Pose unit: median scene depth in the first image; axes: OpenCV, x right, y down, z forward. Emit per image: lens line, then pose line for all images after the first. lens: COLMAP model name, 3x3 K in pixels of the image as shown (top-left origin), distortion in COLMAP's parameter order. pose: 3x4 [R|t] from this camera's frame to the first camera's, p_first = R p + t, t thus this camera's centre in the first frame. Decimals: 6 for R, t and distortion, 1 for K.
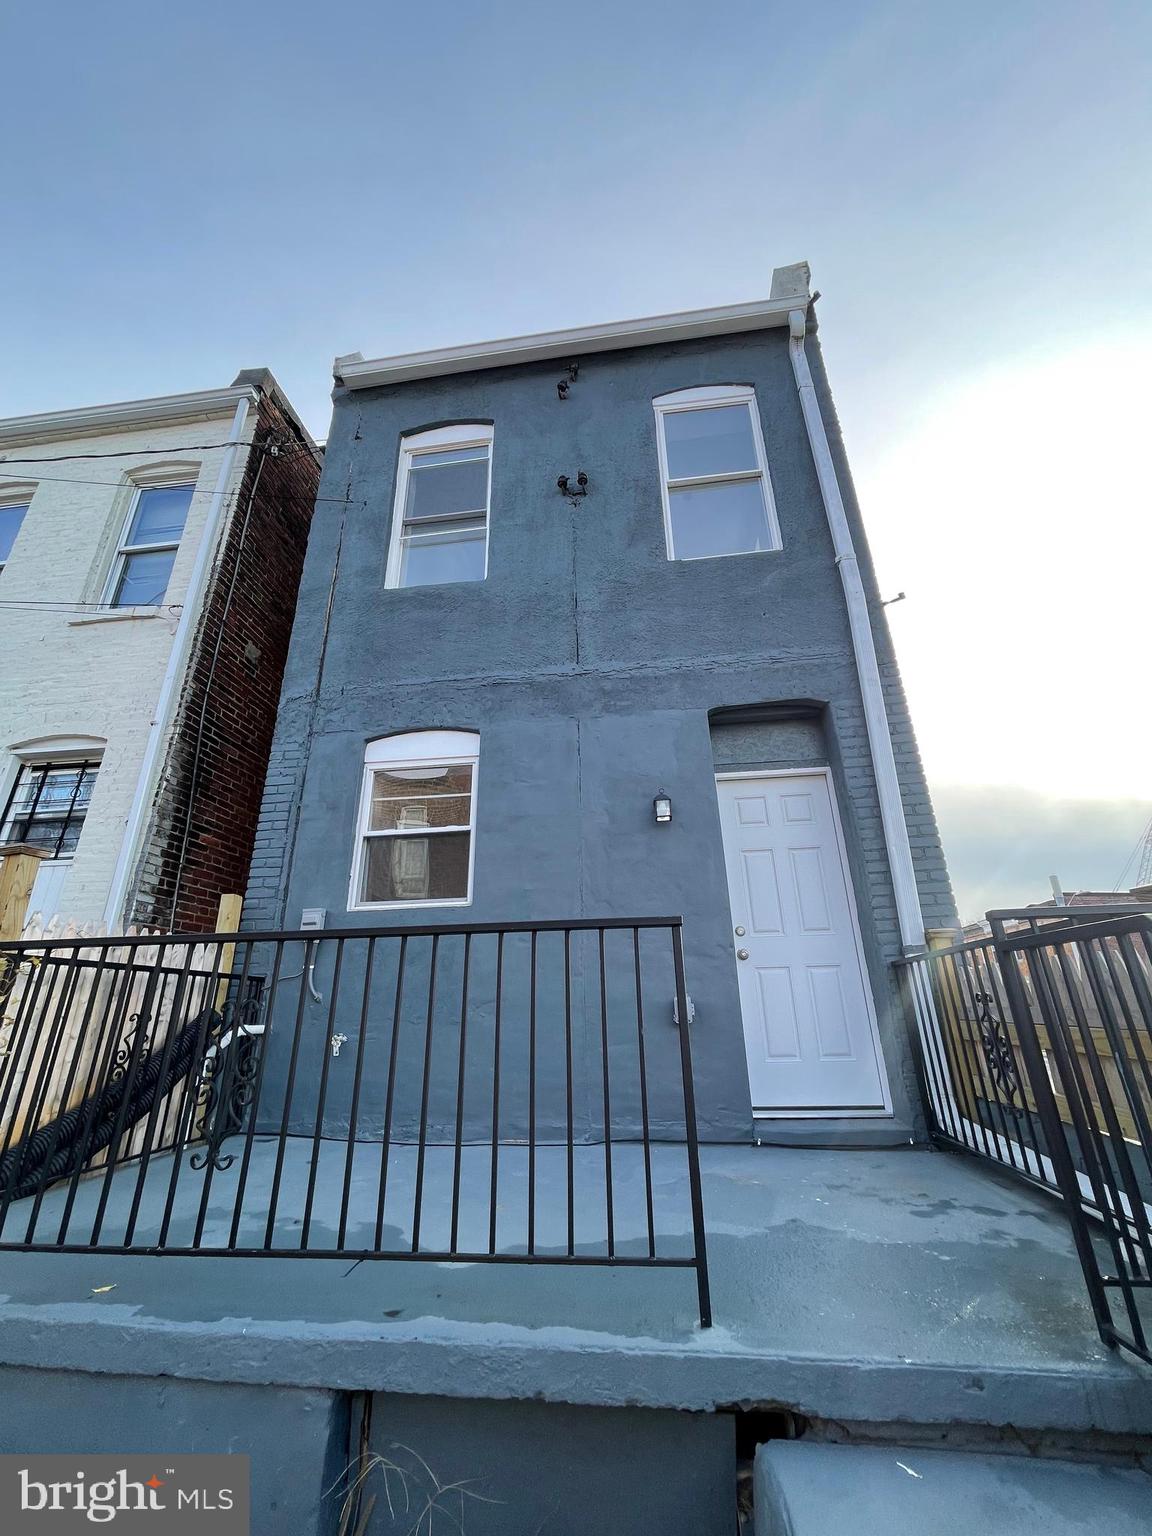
lens RADIAL K [[614.1, 0, 577.8], [0, 614.1, 768.9], [0, 0, 1]] dist [-0.003716, 0.001507]
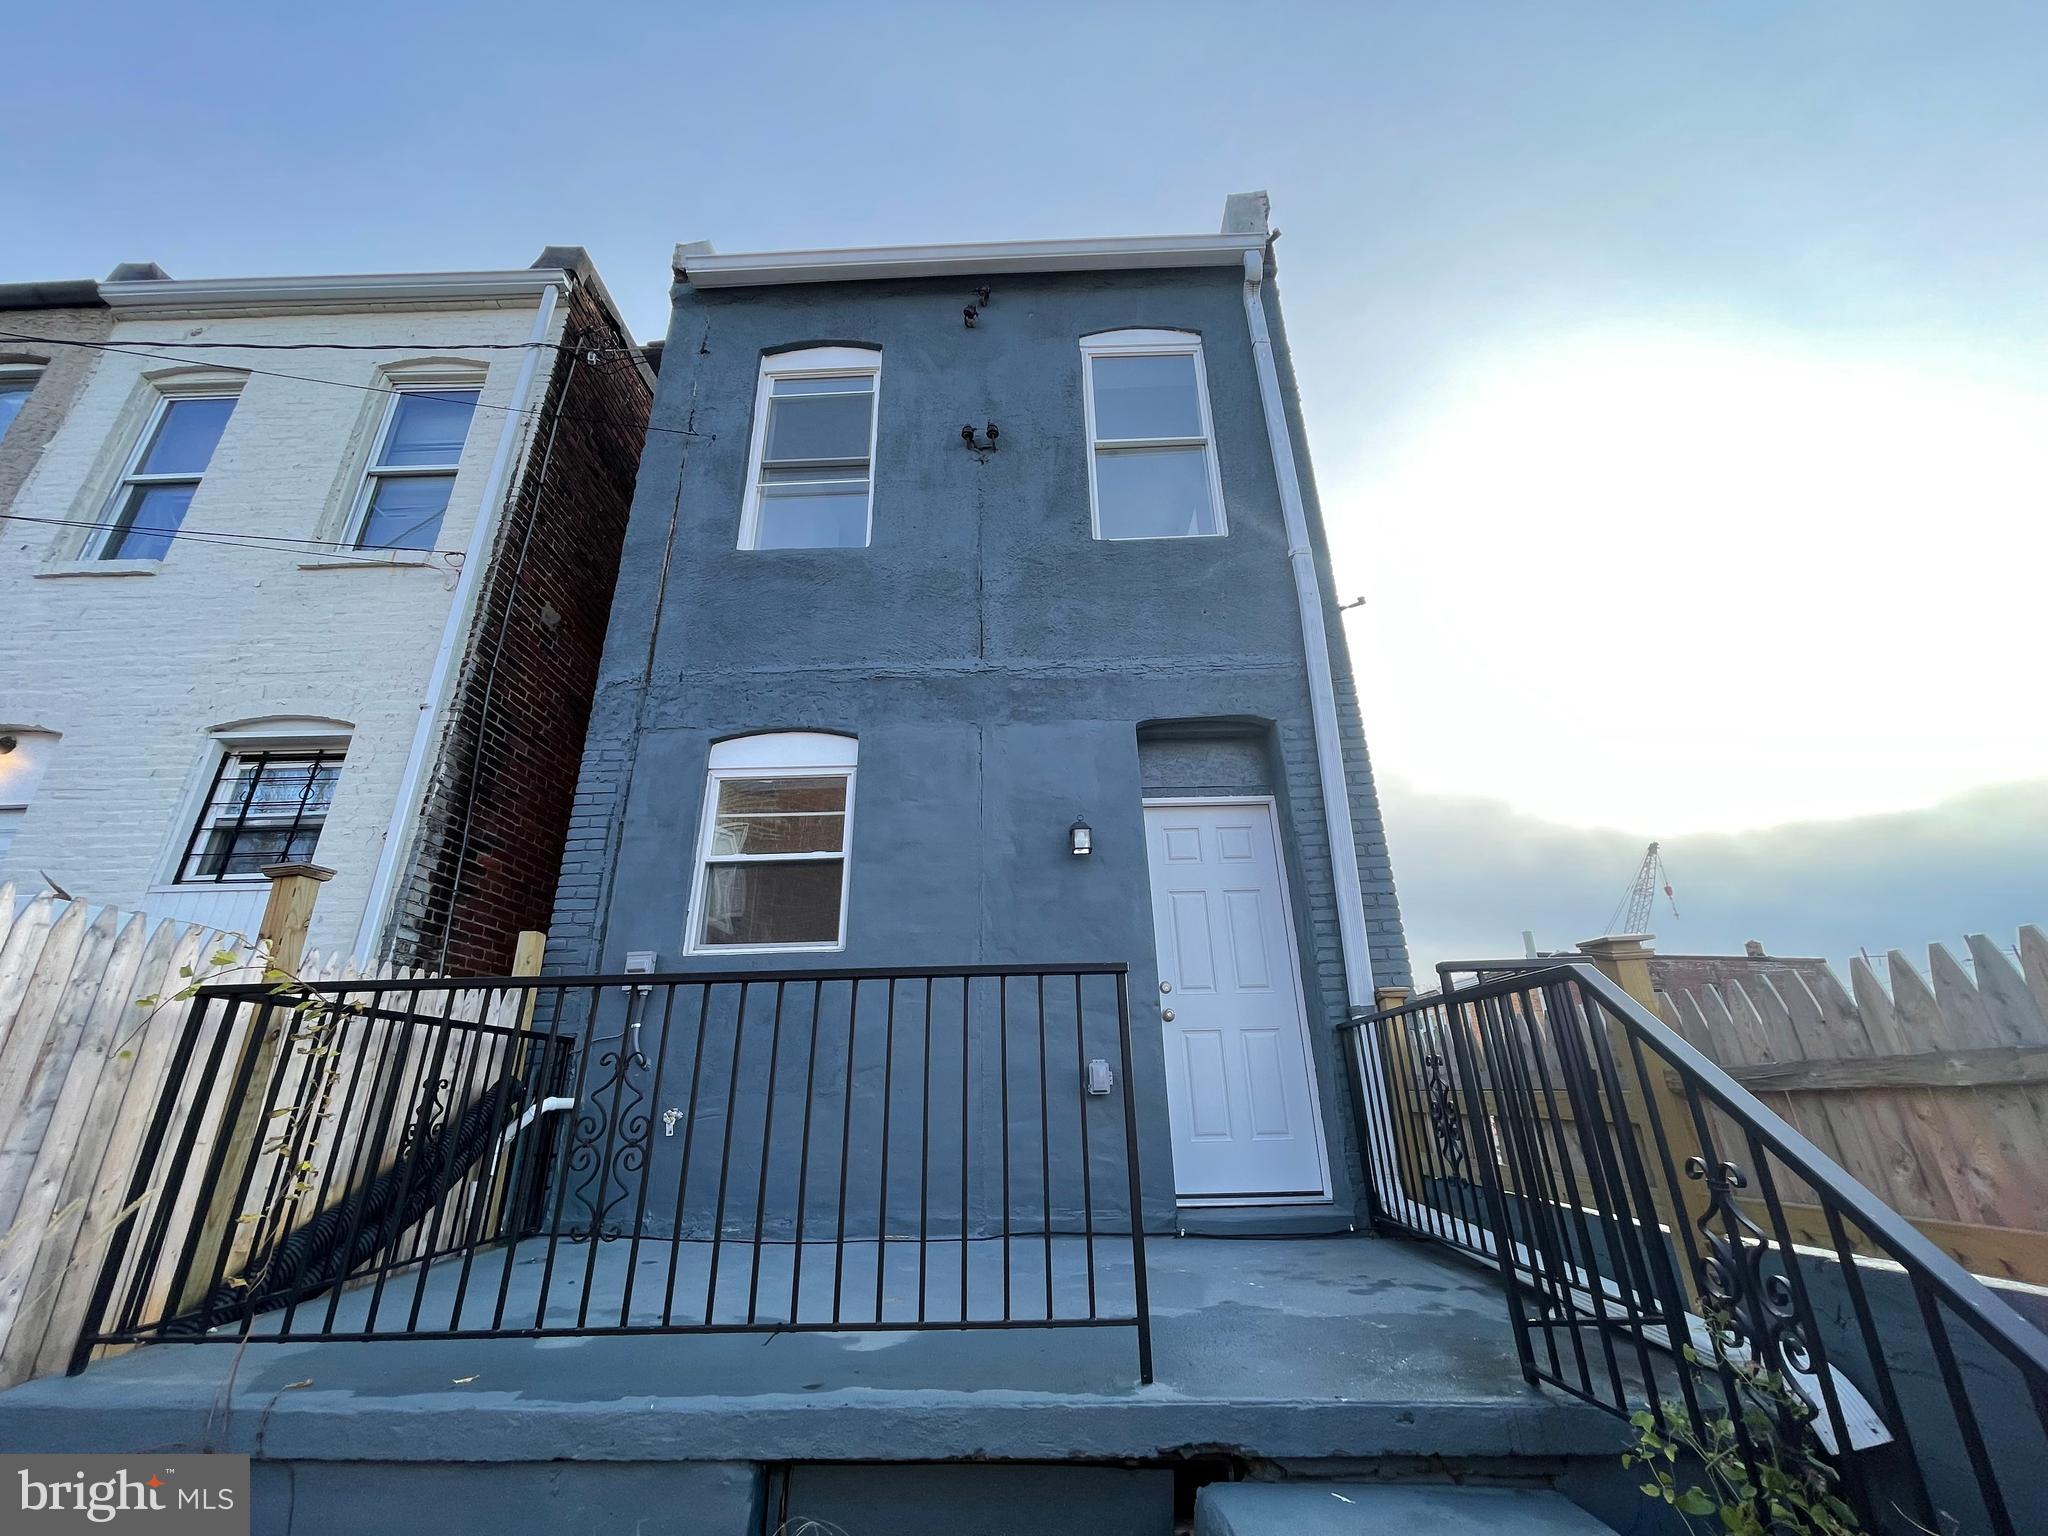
lens RADIAL K [[818.8, 0, 1018.0], [0, 818.8, 768.6], [0, 0, 1]] dist [-0.003716, 0.001507]
pose [[0.994526, 0.038462, 0.097157, -0.060189], [-0.037585, 0.999235, -0.010843, -0.016833], [-0.097500, 0.007132, 0.995210, -0.106345]]
